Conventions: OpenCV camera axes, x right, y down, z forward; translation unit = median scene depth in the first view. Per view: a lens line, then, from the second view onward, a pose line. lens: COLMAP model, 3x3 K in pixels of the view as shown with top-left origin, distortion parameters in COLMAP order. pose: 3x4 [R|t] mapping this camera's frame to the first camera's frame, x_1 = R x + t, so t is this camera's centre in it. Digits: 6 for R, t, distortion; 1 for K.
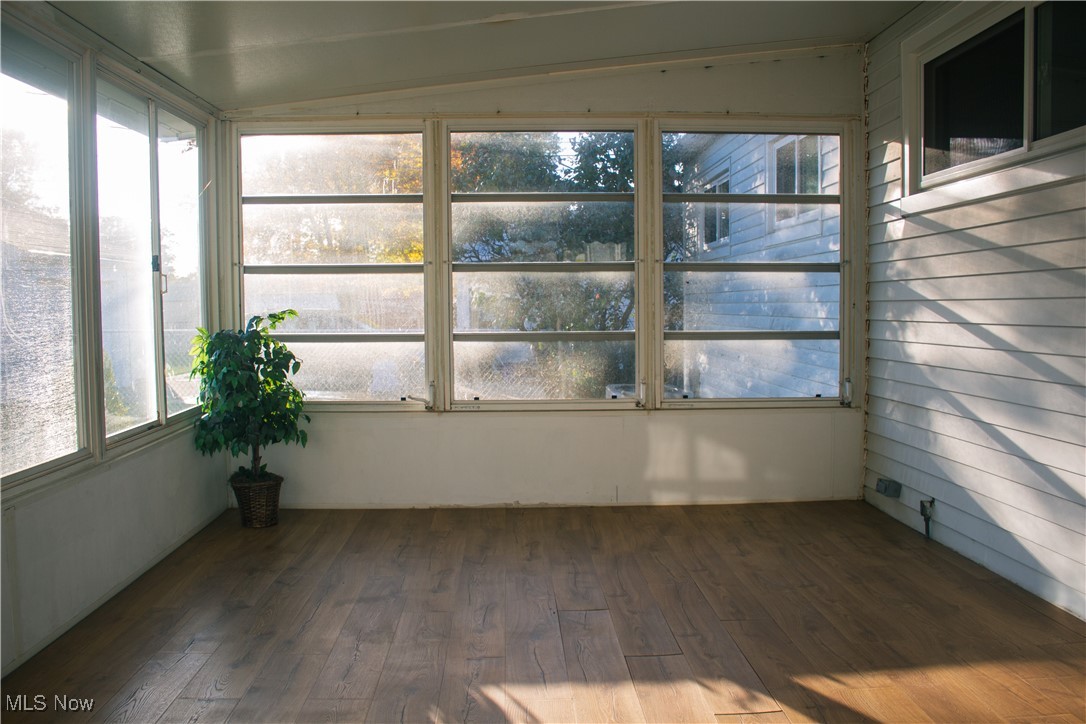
lens RADIAL K [[928.5, 0, 540.5], [0, 928.5, 366.4], [0, 0, 1]] dist [-0.162627, 0.121380]
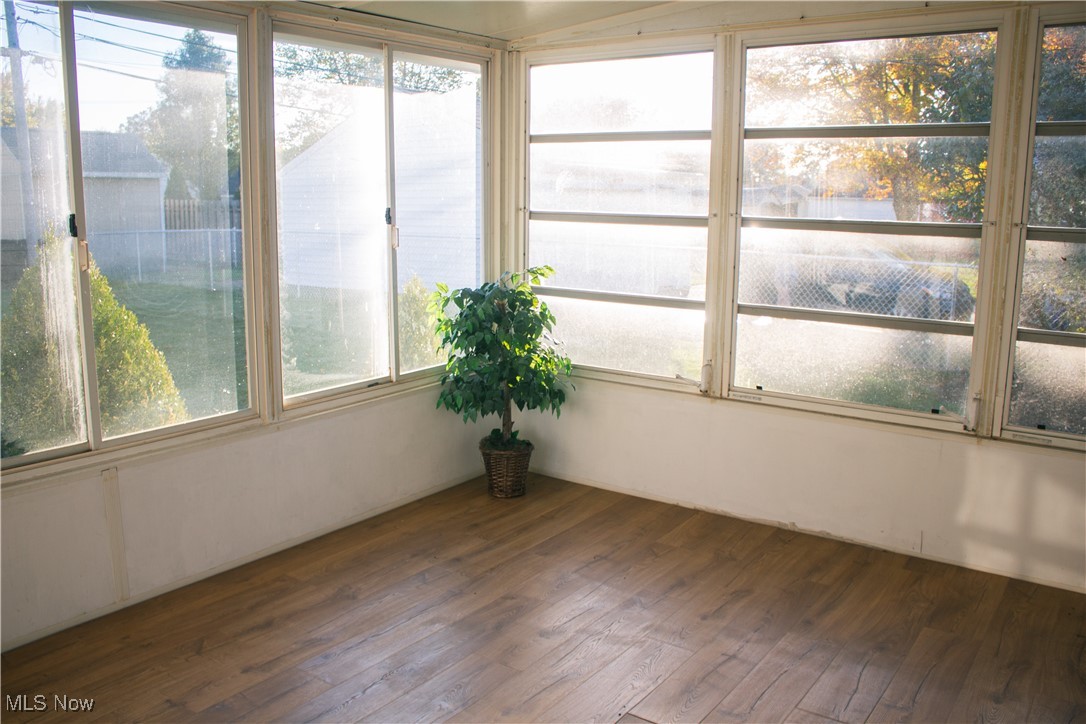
lens RADIAL K [[928.5, 0, 540.5], [0, 928.5, 366.4], [0, 0, 1]] dist [-0.162627, 0.121380]
pose [[0.785112, 0.125949, -0.606412, 0.268045], [-0.055812, 0.989509, 0.133257, -0.080571], [0.616834, -0.070777, 0.783905, 0.269340]]
